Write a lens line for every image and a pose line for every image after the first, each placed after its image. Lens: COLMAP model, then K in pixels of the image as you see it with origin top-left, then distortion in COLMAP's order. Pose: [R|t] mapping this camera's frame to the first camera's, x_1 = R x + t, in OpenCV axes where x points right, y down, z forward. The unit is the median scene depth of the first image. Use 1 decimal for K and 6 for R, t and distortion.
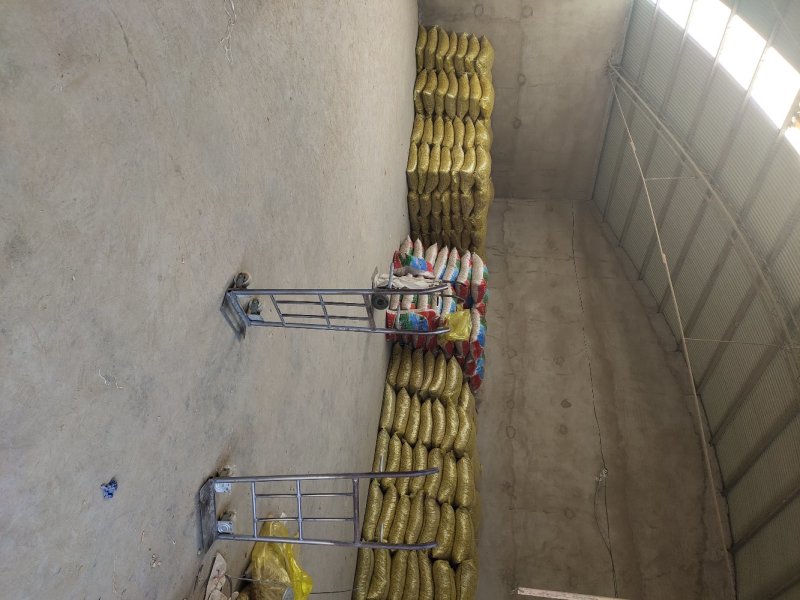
lens RADIAL K [[629.6, 0, 400.9], [0, 629.6, 301.2], [0, 0, 1]] dist [0.040132, -0.013258]
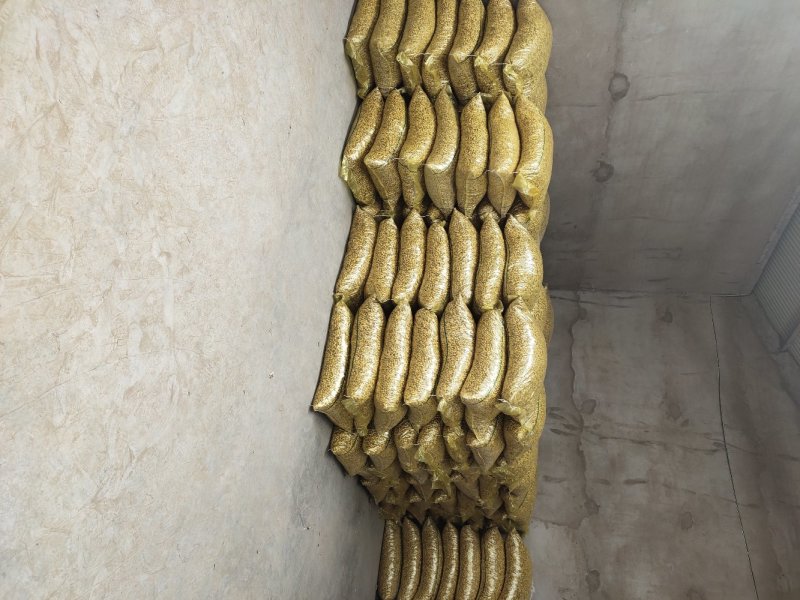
lens RADIAL K [[629.6, 0, 397.5], [0, 629.6, 298.2], [0, 0, 1]] dist [0.040132, -0.013258]
pose [[0.995319, -0.026080, -0.093054, 0.086603], [0.036485, 0.993046, 0.111932, -0.283615], [0.089488, -0.114803, 0.989349, 0.598700]]
